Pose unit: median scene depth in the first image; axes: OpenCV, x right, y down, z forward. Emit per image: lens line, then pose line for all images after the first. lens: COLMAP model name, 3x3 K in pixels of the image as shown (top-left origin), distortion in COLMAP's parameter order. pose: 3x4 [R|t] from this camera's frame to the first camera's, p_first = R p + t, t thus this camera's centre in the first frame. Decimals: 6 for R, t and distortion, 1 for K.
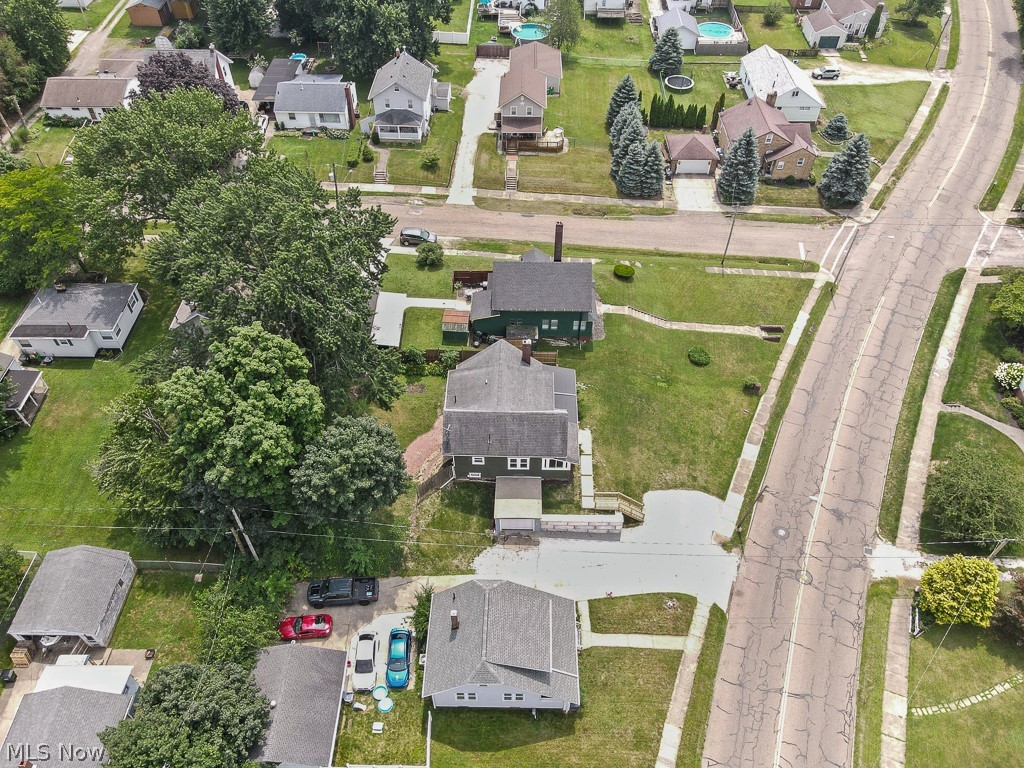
lens RADIAL K [[752.4, 0, 510.4], [0, 752.4, 381.1], [0, 0, 1]] dist [0.007723, 0.014446]
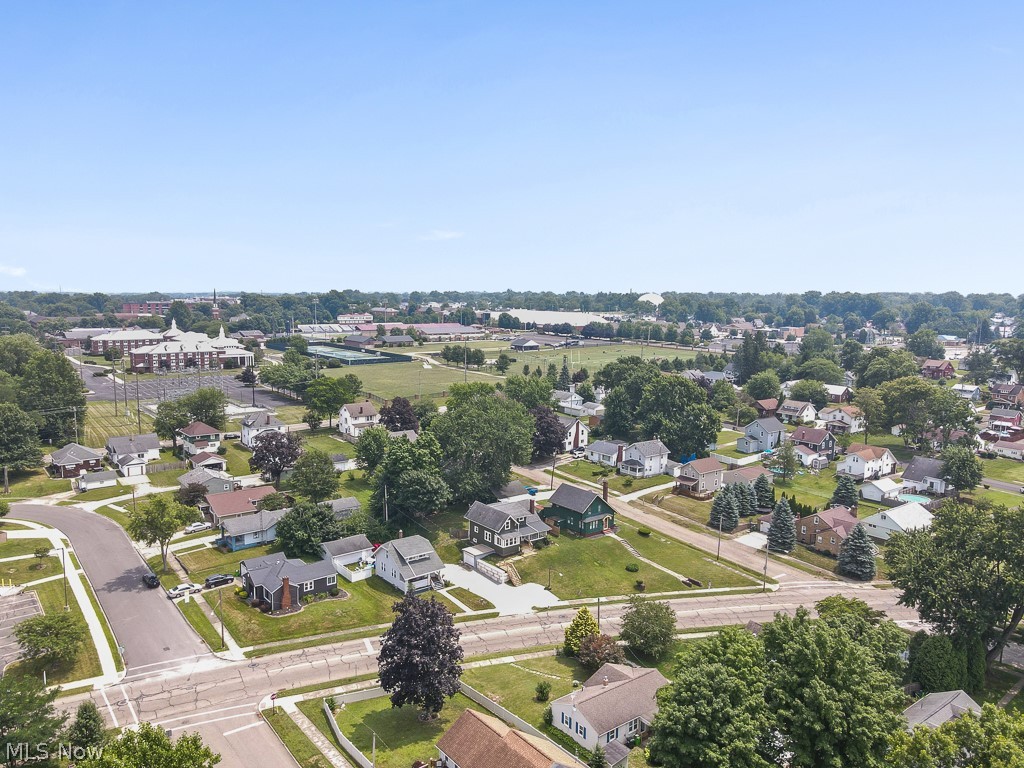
lens RADIAL K [[752.4, 0, 510.7], [0, 752.4, 398.1], [0, 0, 1]] dist [0.007723, 0.014446]
pose [[0.633382, 0.122745, -0.764042, 1.477597], [-0.576501, 0.733479, -0.360077, 0.503733], [0.516211, 0.668537, 0.535335, -0.299683]]
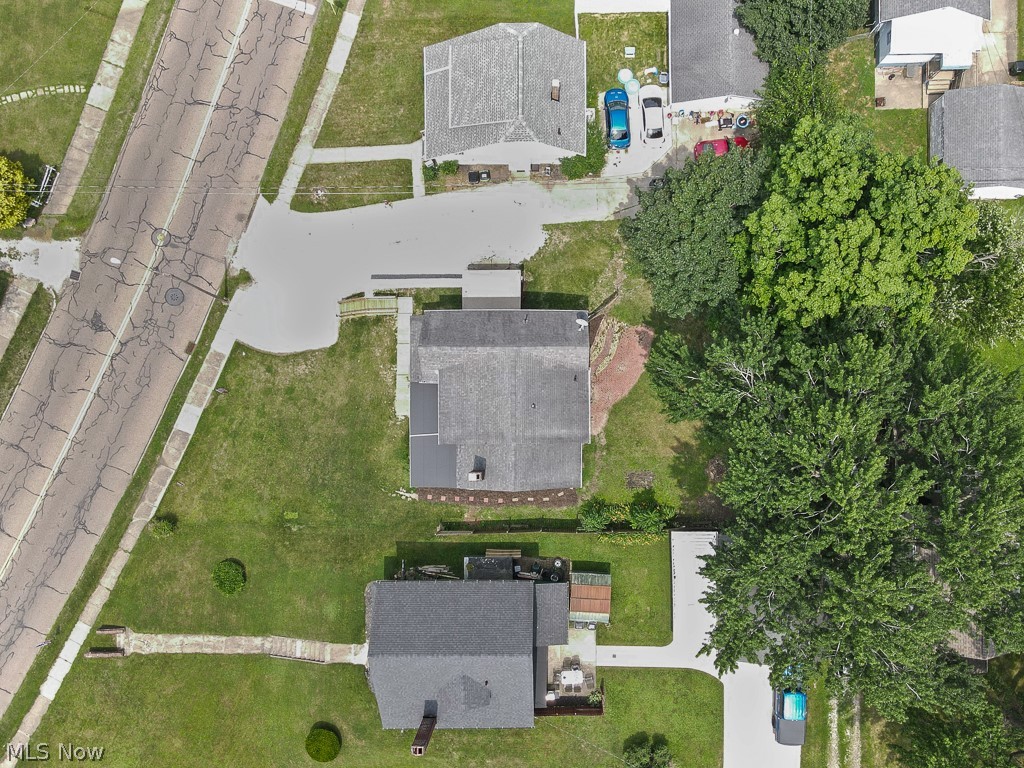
lens RADIAL K [[752.4, 0, 548.6], [0, 752.4, 433.5], [0, 0, 1]] dist [0.007723, 0.014446]
pose [[-0.999613, 0.023481, -0.014883, -0.032642], [-0.027341, -0.733360, 0.679290, -0.463597], [0.005035, 0.679435, 0.733719, 0.480406]]
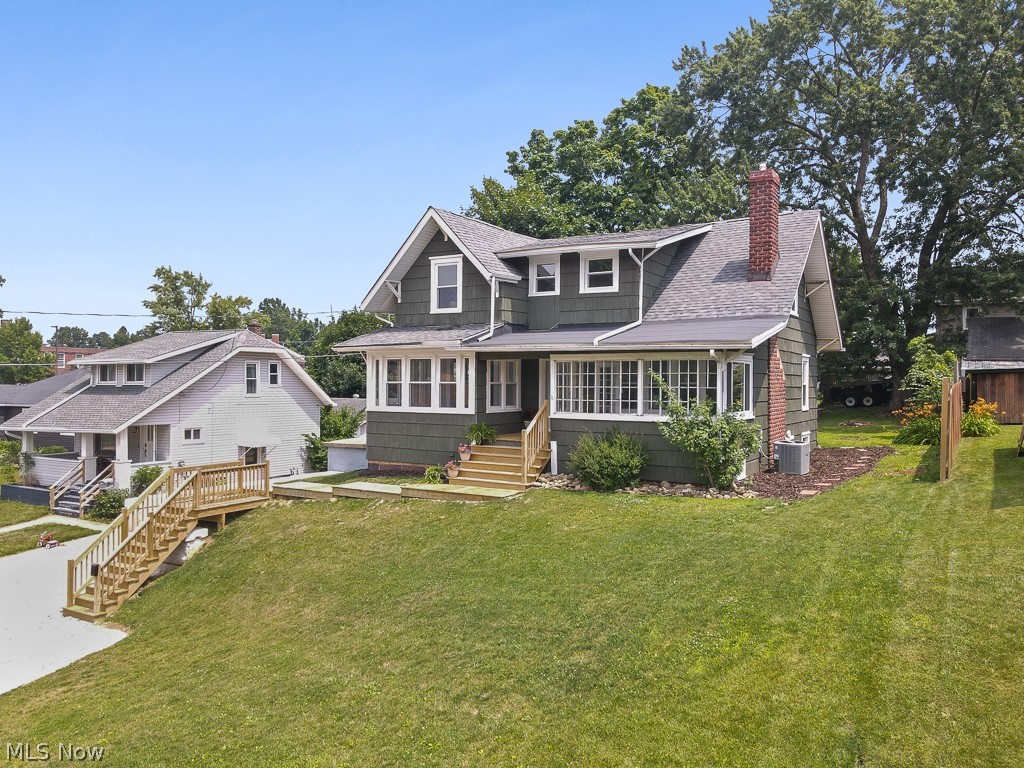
lens RADIAL K [[752.4, 0, 522.9], [0, 752.4, 387.4], [0, 0, 1]] dist [0.007723, 0.014446]
pose [[-0.490256, -0.002681, -0.871574, 0.303313], [-0.645671, 0.672833, 0.361117, -0.041538], [0.585456, 0.739790, -0.331591, 1.075099]]
